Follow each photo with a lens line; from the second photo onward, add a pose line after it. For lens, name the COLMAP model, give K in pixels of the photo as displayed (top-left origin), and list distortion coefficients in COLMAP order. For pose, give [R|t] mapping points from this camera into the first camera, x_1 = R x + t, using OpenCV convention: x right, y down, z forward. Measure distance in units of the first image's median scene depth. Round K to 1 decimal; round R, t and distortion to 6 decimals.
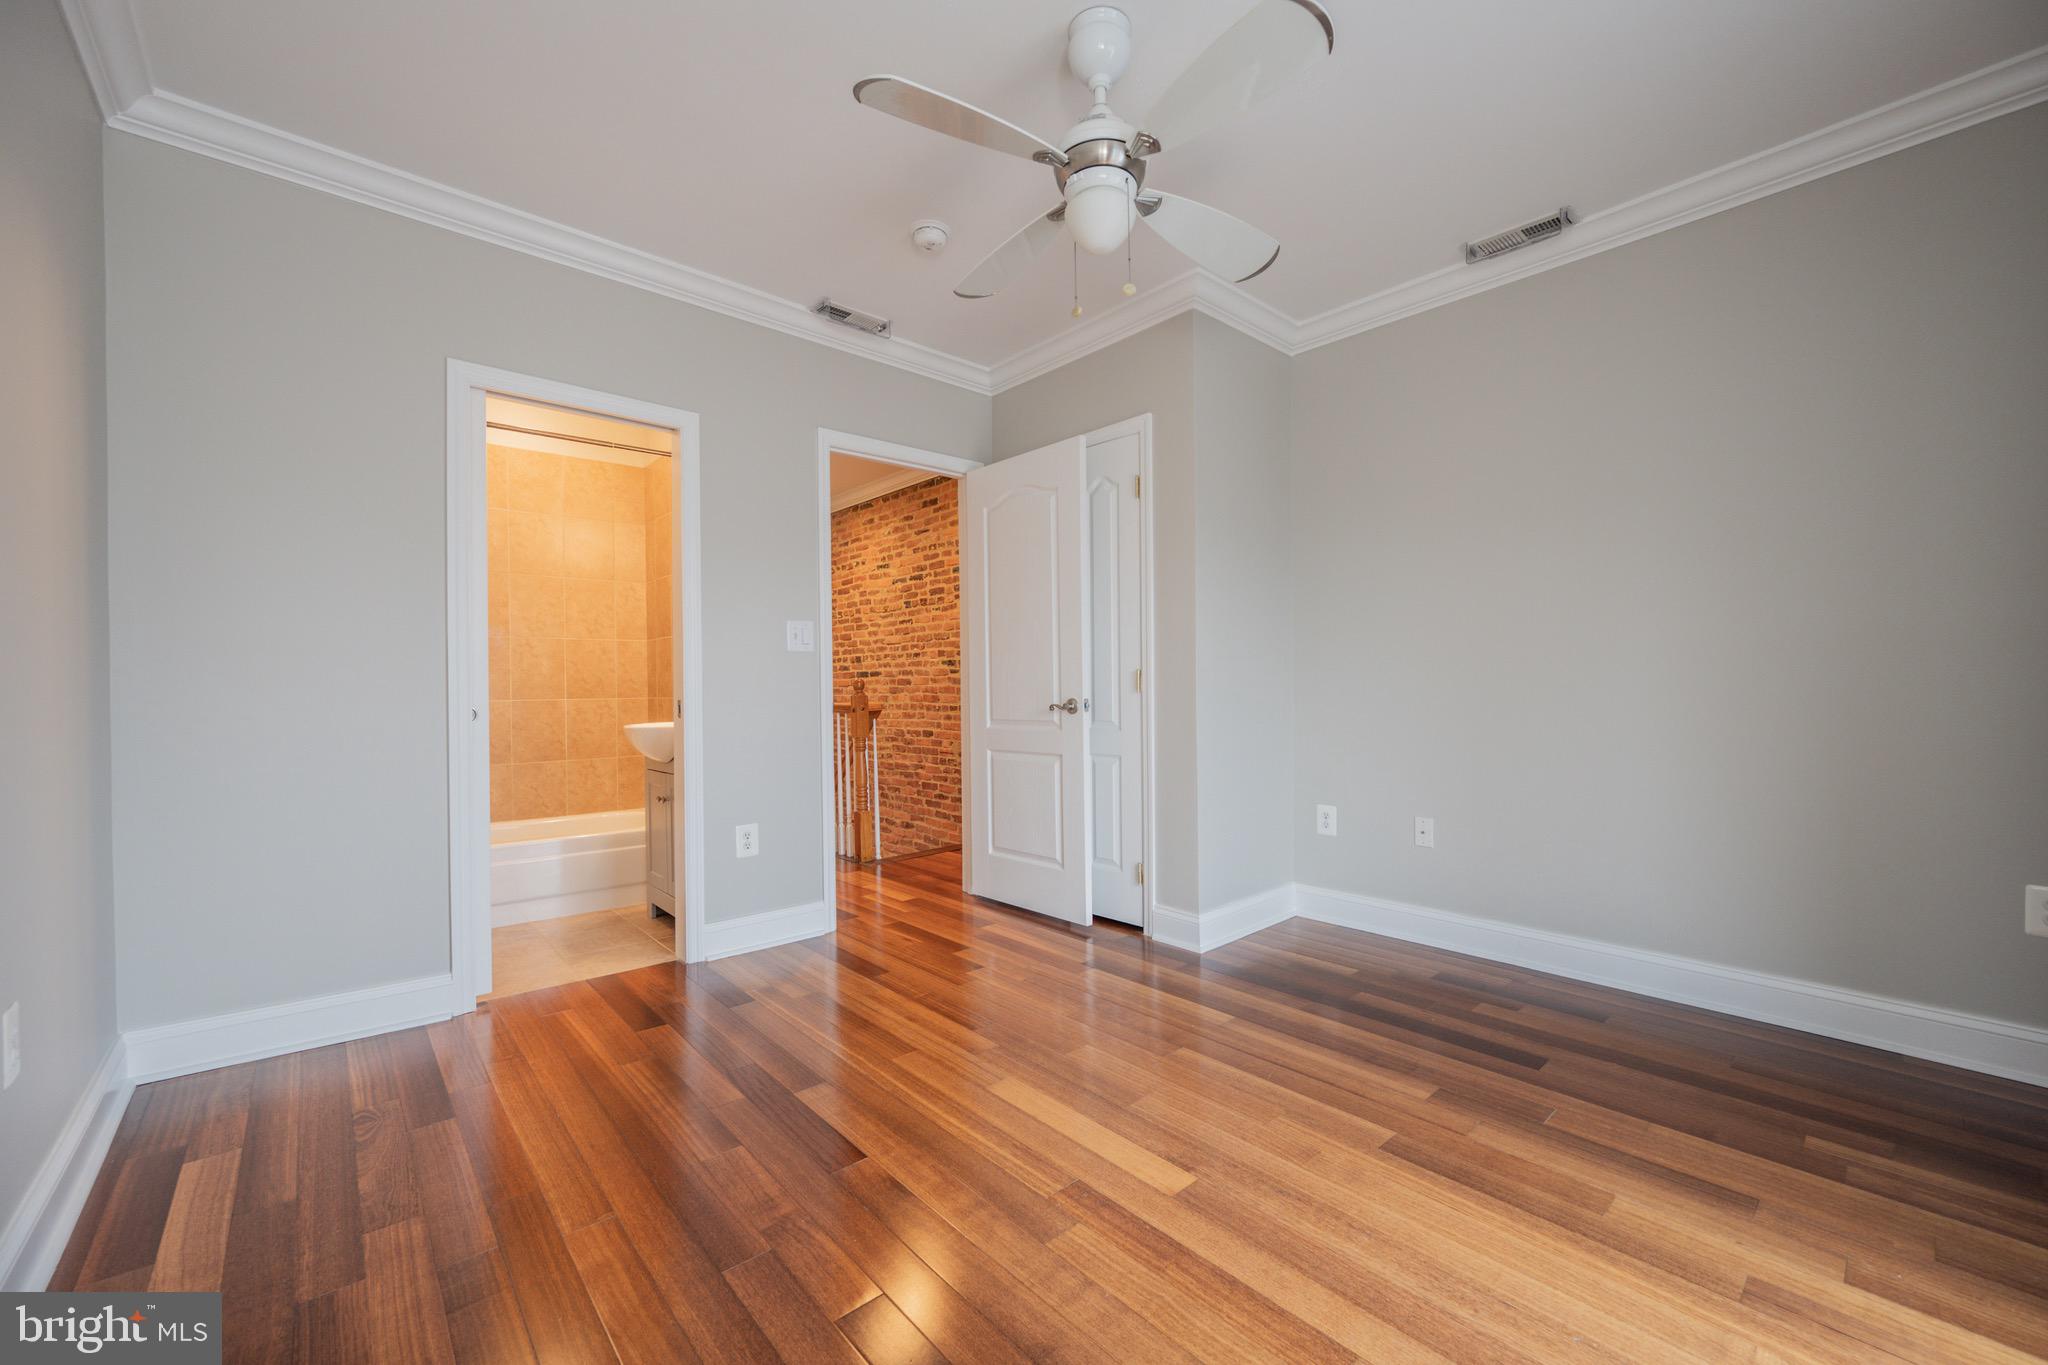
lens RADIAL K [[813.6, 0, 1030.0], [0, 813.6, 685.7], [0, 0, 1]] dist [-0.000098, -0.000192]
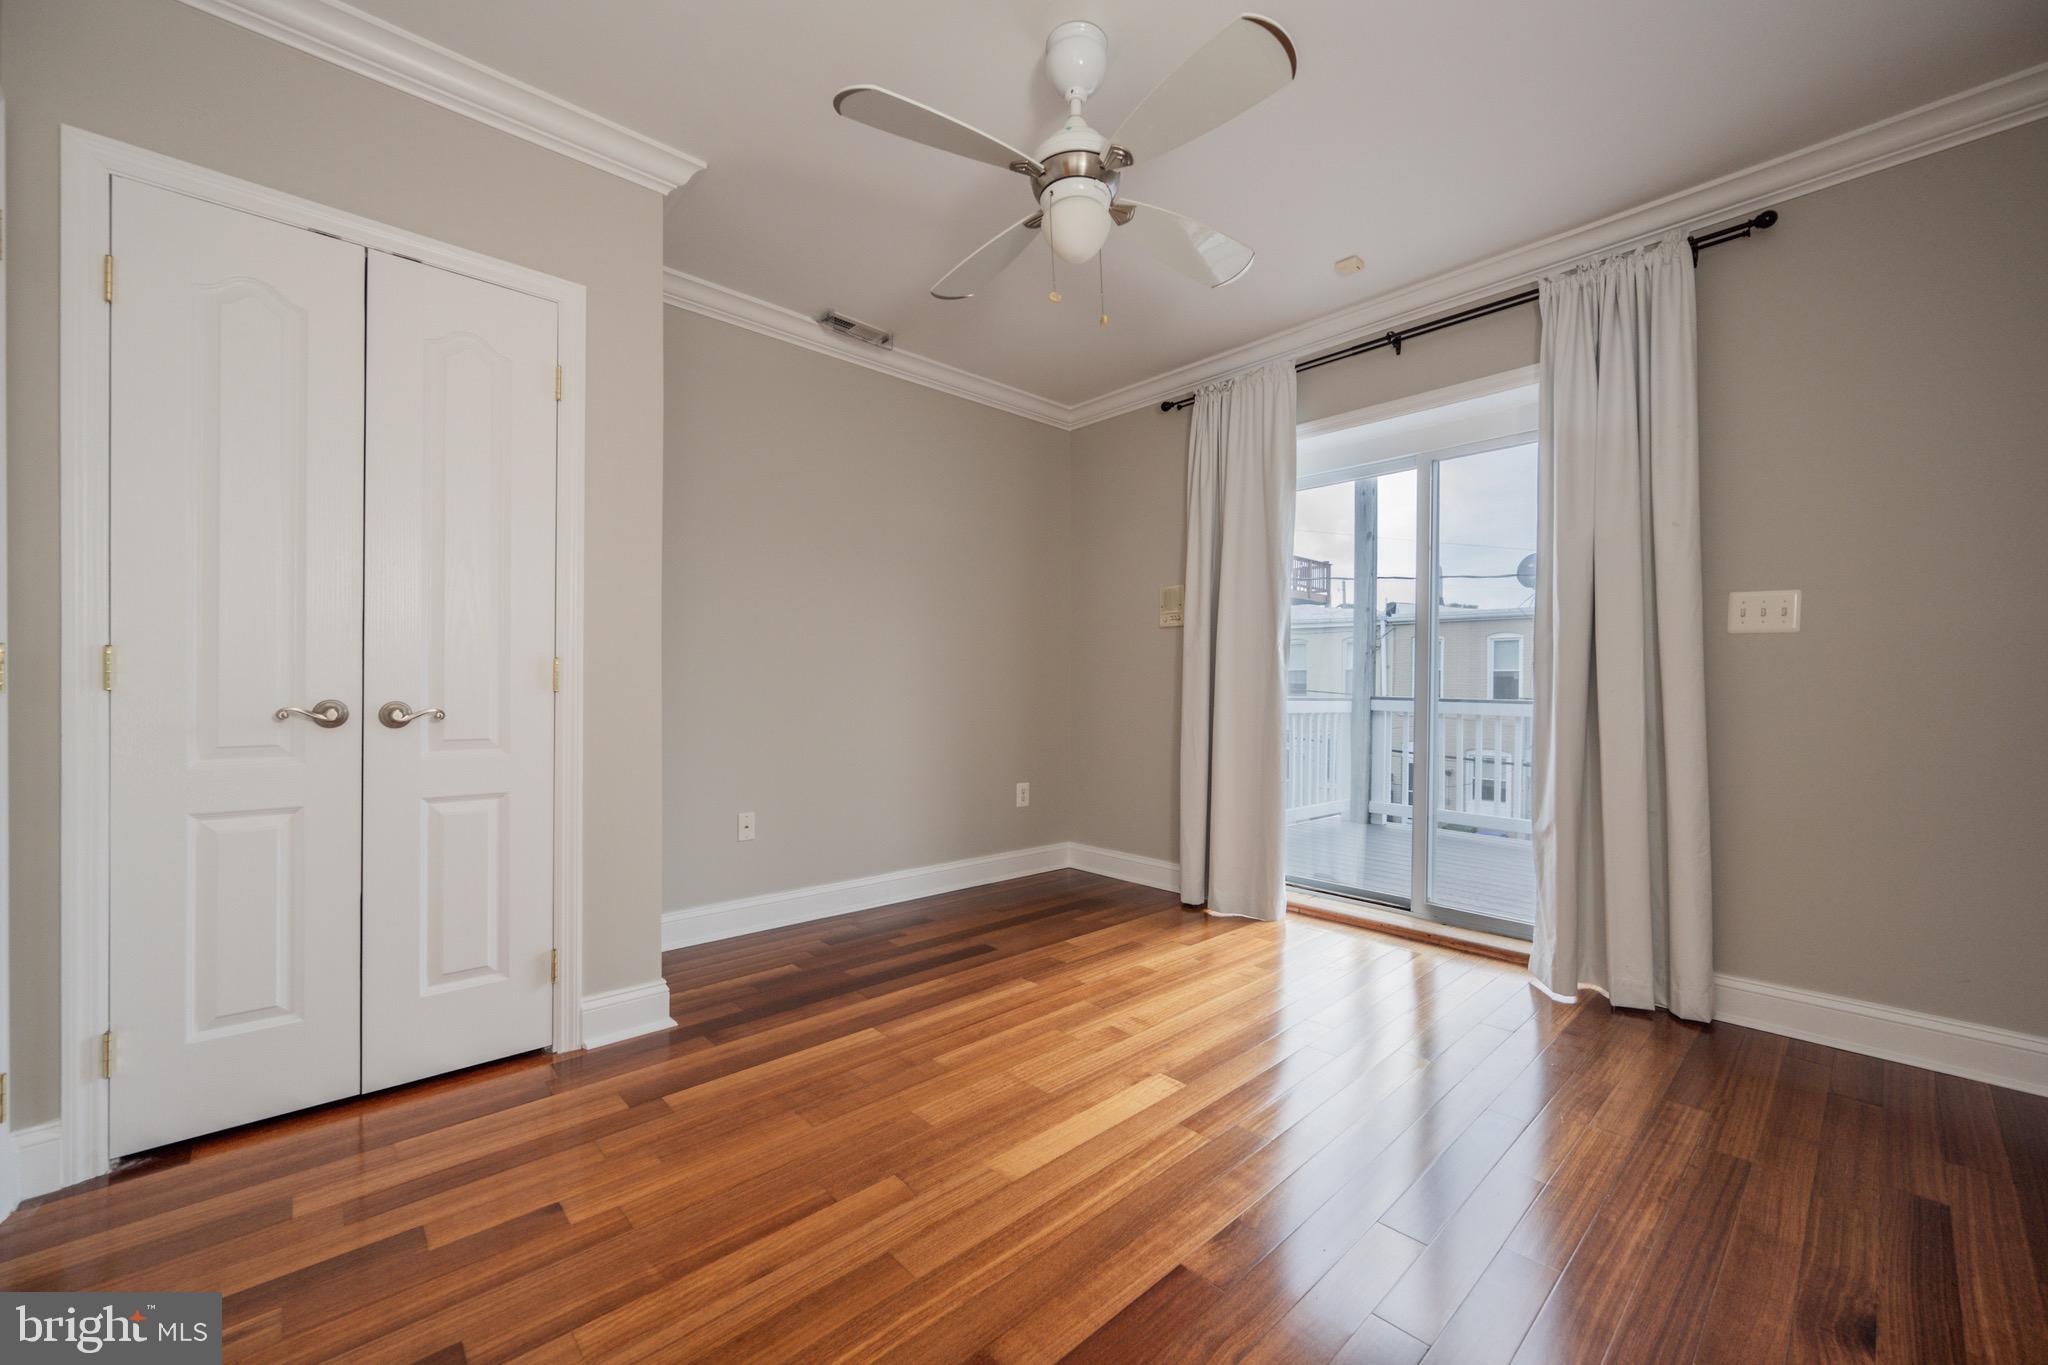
lens RADIAL K [[813.6, 0, 1033.5], [0, 813.6, 692.8], [0, 0, 1]] dist [-0.000098, -0.000192]
pose [[-0.036800, 0.003441, 0.999317, -0.883584], [-0.009183, 0.999951, -0.003781, 0.015352], [-0.999280, -0.009316, -0.036767, 1.041580]]
